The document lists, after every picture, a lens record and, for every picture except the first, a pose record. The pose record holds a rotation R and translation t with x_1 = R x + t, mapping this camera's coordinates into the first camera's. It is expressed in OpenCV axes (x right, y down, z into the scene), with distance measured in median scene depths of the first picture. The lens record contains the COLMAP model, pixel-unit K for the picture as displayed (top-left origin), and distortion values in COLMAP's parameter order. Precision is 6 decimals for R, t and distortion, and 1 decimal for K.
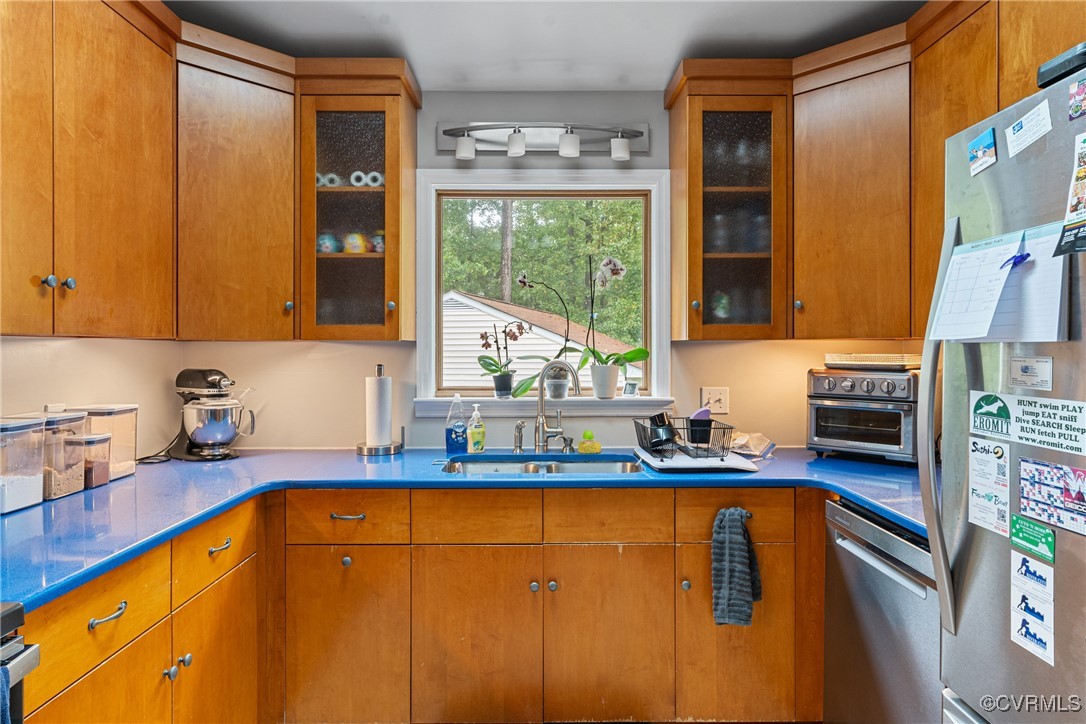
lens RADIAL K [[643.0, 0, 542.7], [0, 643.0, 351.8], [0, 0, 1]] dist [0.002241, 0.001487]
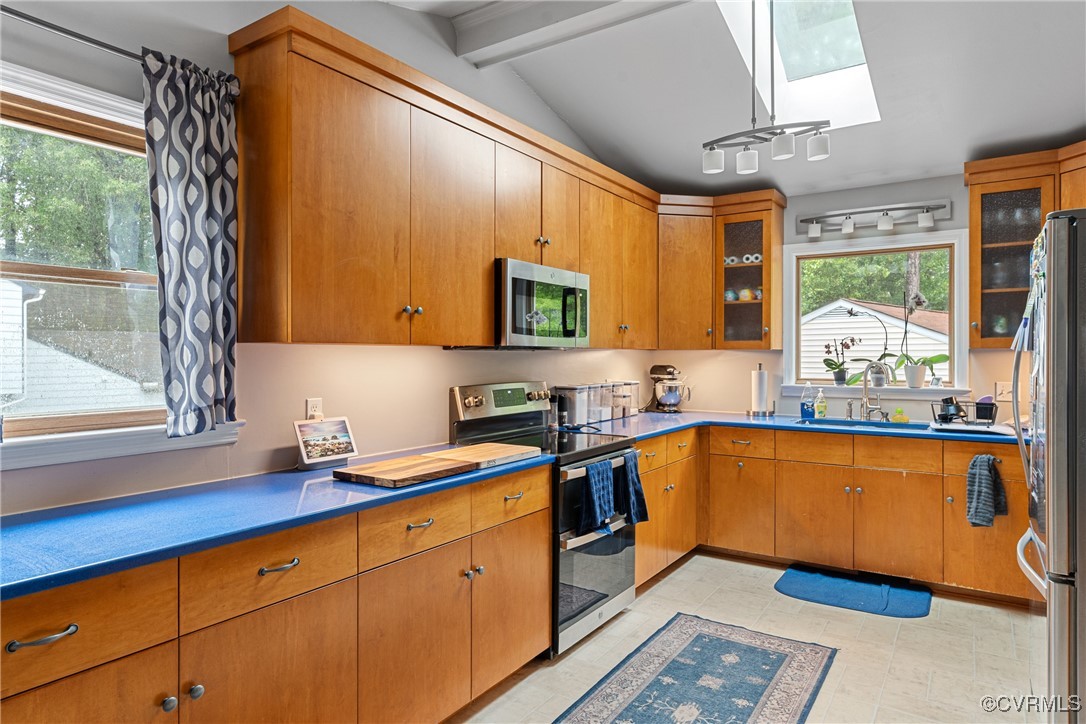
lens RADIAL K [[643.0, 0, 542.2], [0, 643.0, 354.9], [0, 0, 1]] dist [0.002241, 0.001487]
pose [[0.828816, 0.000940, -0.559521, 0.238742], [-0.003532, 0.999987, -0.003552, 0.005337], [0.559511, 0.004920, 0.828809, -0.790599]]
